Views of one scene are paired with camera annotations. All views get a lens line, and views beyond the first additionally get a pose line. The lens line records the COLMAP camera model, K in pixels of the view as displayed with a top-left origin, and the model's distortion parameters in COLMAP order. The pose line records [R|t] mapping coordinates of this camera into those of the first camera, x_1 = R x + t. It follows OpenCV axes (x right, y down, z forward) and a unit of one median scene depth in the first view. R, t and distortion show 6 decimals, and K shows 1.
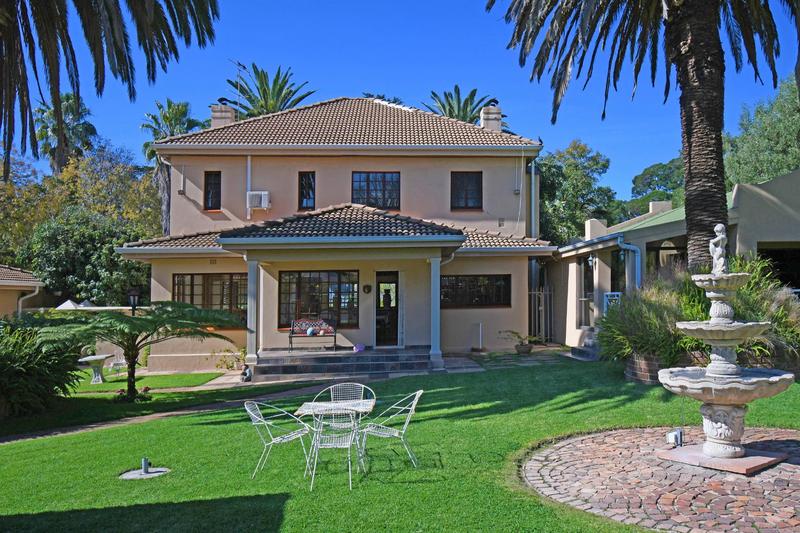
lens RADIAL K [[662.2, 0, 414.9], [0, 662.2, 243.4], [0, 0, 1]] dist [0.000475, -0.001494]
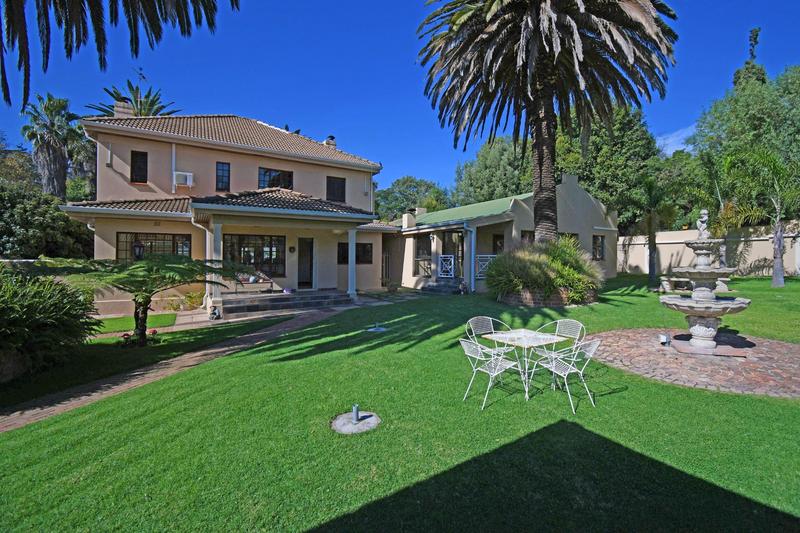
lens RADIAL K [[363.0, 0, 388.9], [0, 363.0, 250.5], [0, 0, 1]] dist [0.012316, -0.023999]
pose [[0.879865, 0.028152, 0.474389, -0.253010], [-0.052217, 0.997927, 0.037629, 0.030203], [-0.472346, -0.057879, 0.879511, 0.211945]]
